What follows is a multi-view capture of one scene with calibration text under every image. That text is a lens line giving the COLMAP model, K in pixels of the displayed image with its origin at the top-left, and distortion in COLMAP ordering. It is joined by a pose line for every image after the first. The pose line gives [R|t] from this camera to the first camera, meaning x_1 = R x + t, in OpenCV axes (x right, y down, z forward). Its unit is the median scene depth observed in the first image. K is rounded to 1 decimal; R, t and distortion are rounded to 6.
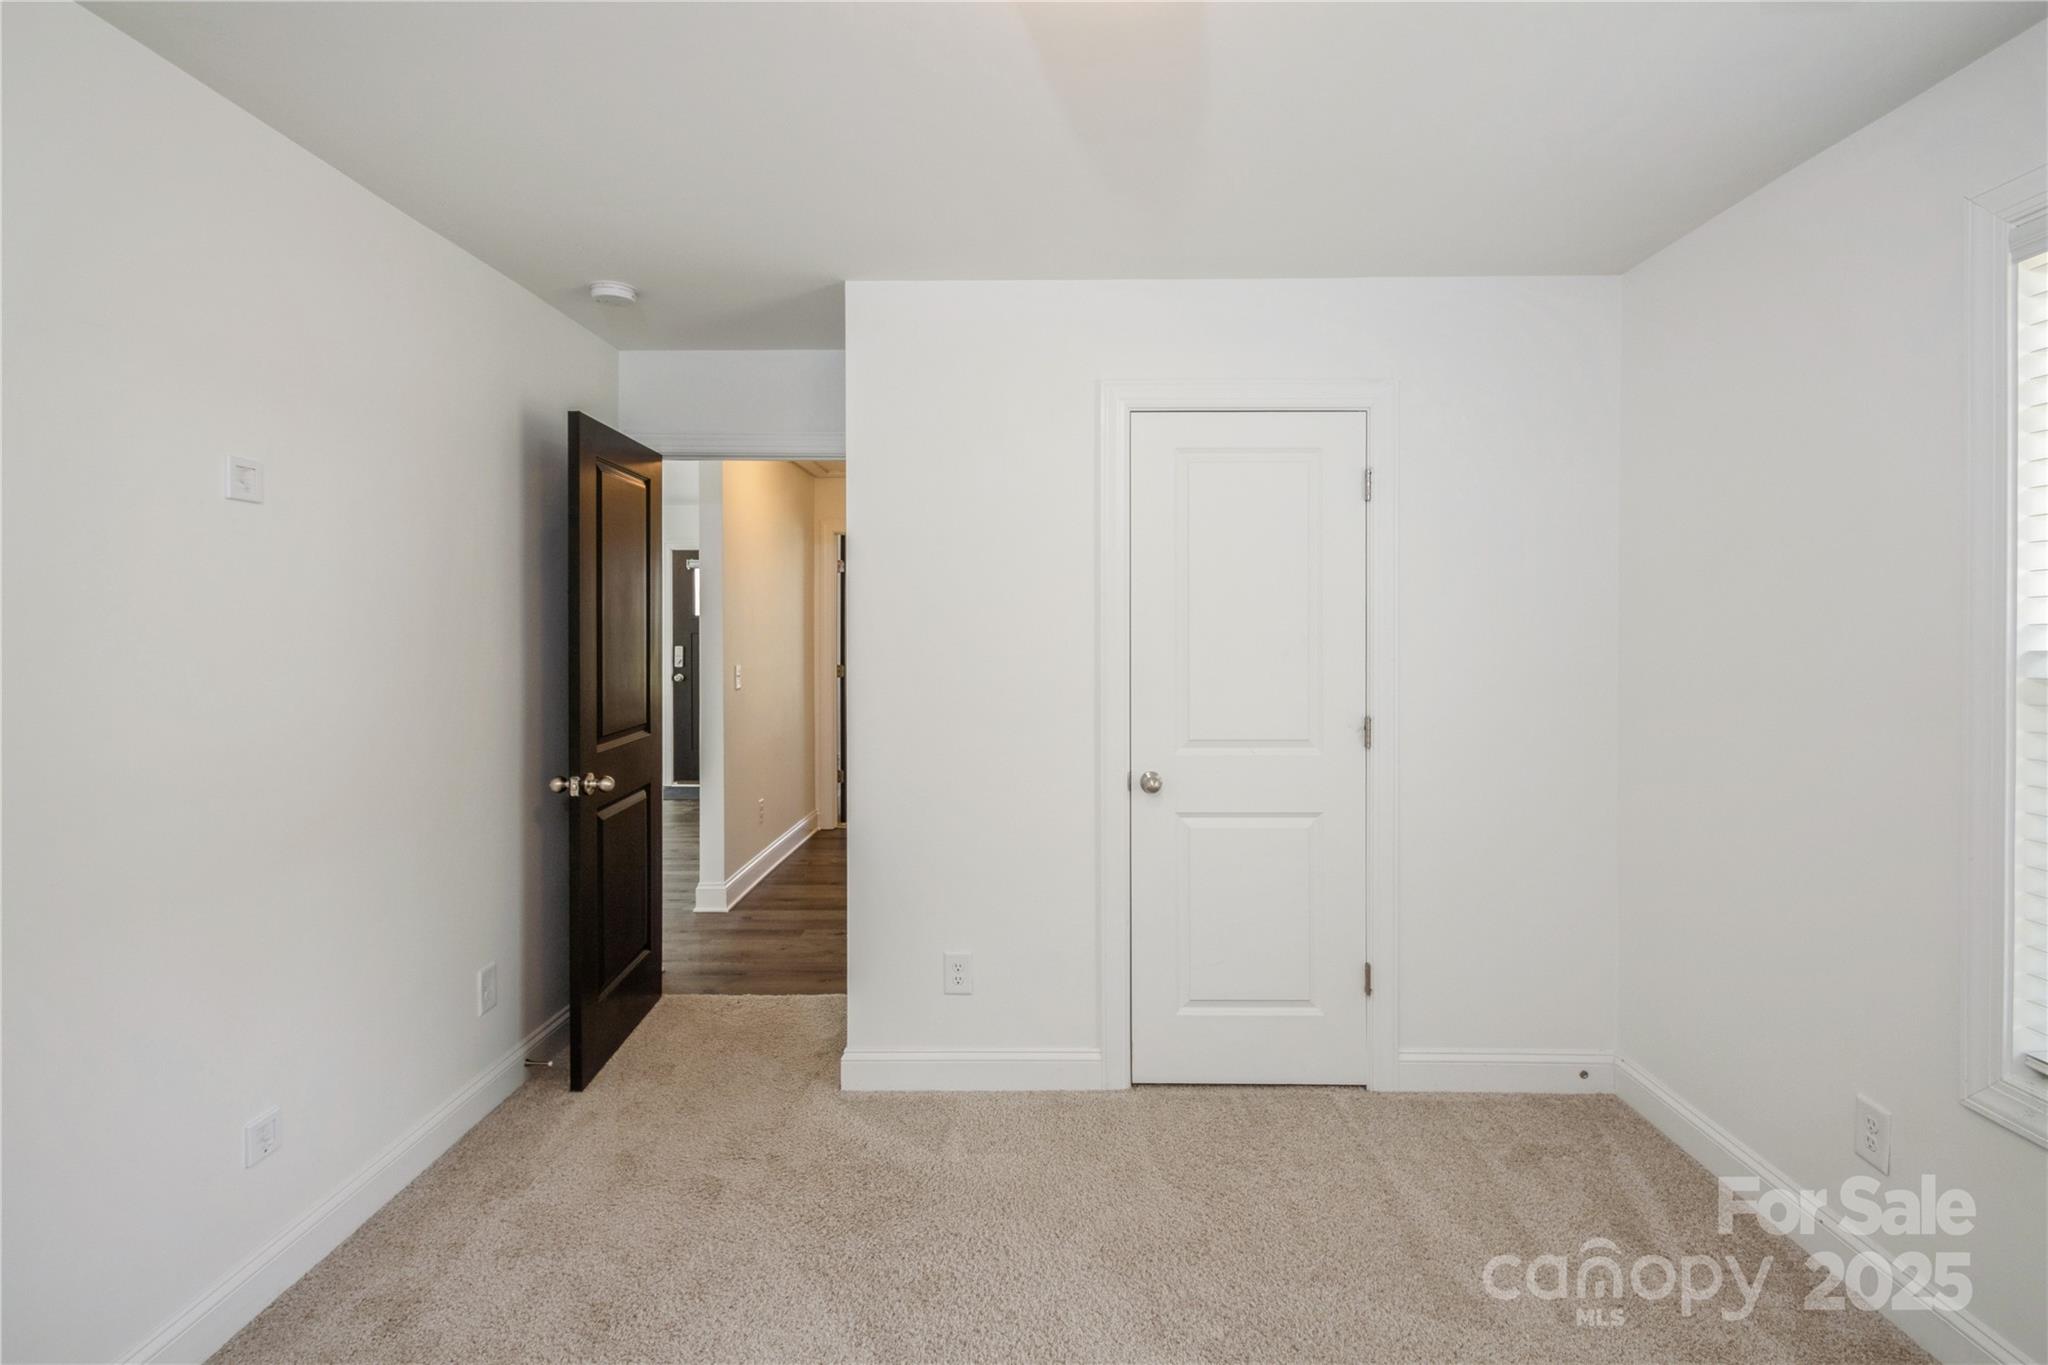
lens RADIAL K [[947.1, 0, 1022.4], [0, 947.1, 662.4], [0, 0, 1]] dist [-0.001720, -0.000108]
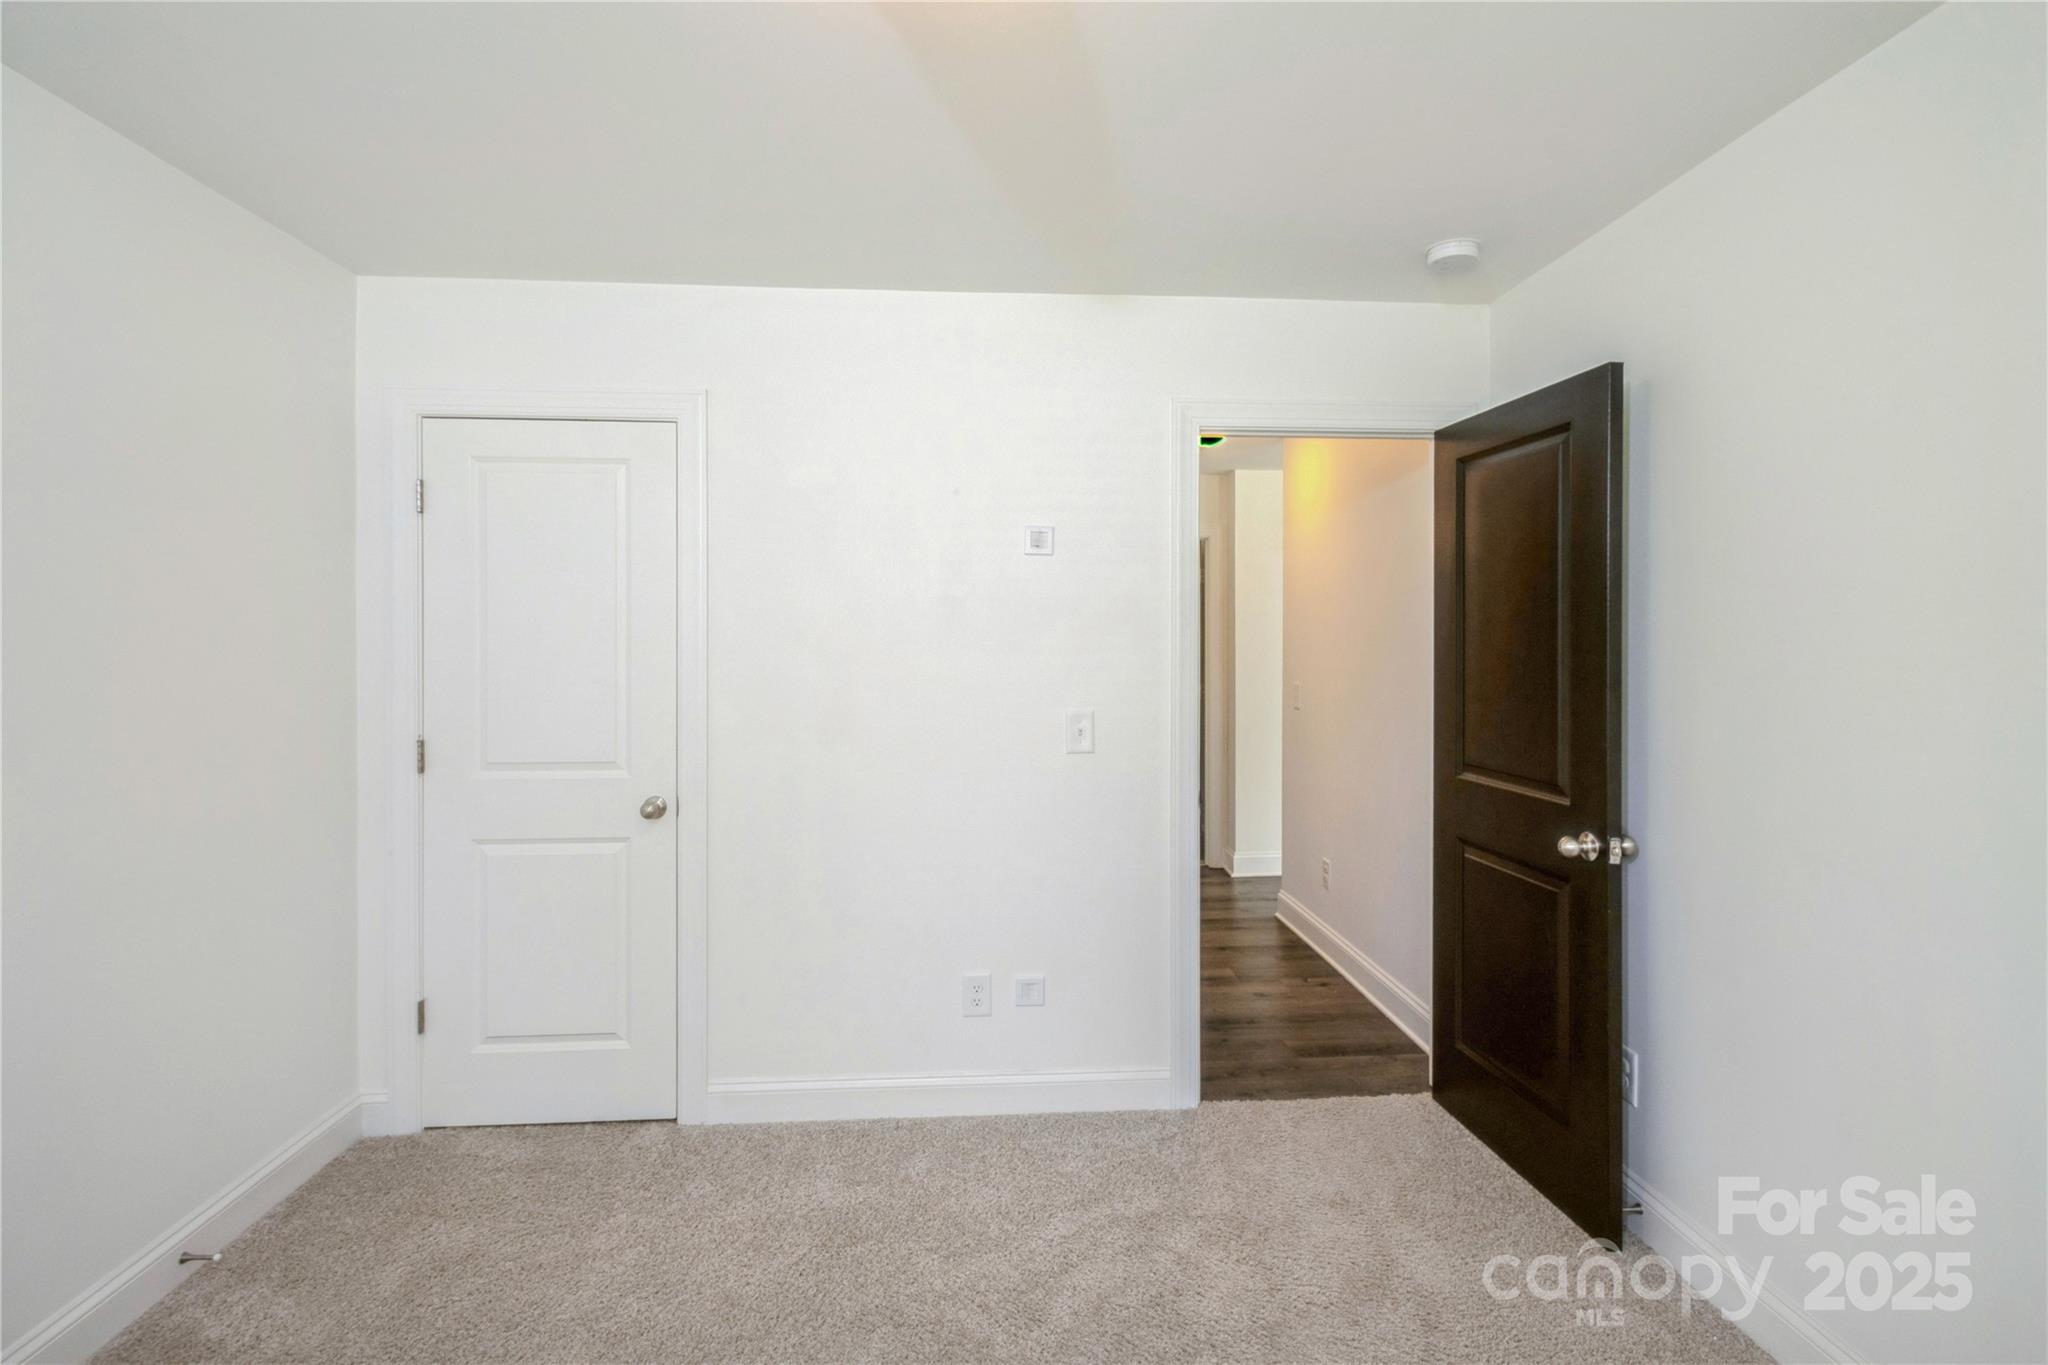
lens RADIAL K [[960.9, 0, 1024.0], [0, 960.9, 682.5], [0, 0, 1]] dist [0.023060, -0.000006]
pose [[0.997512, -0.001193, 0.070489, 0.647558], [0.000957, 0.999994, 0.003375, -0.001988], [-0.070493, -0.003299, 0.997507, -0.009740]]
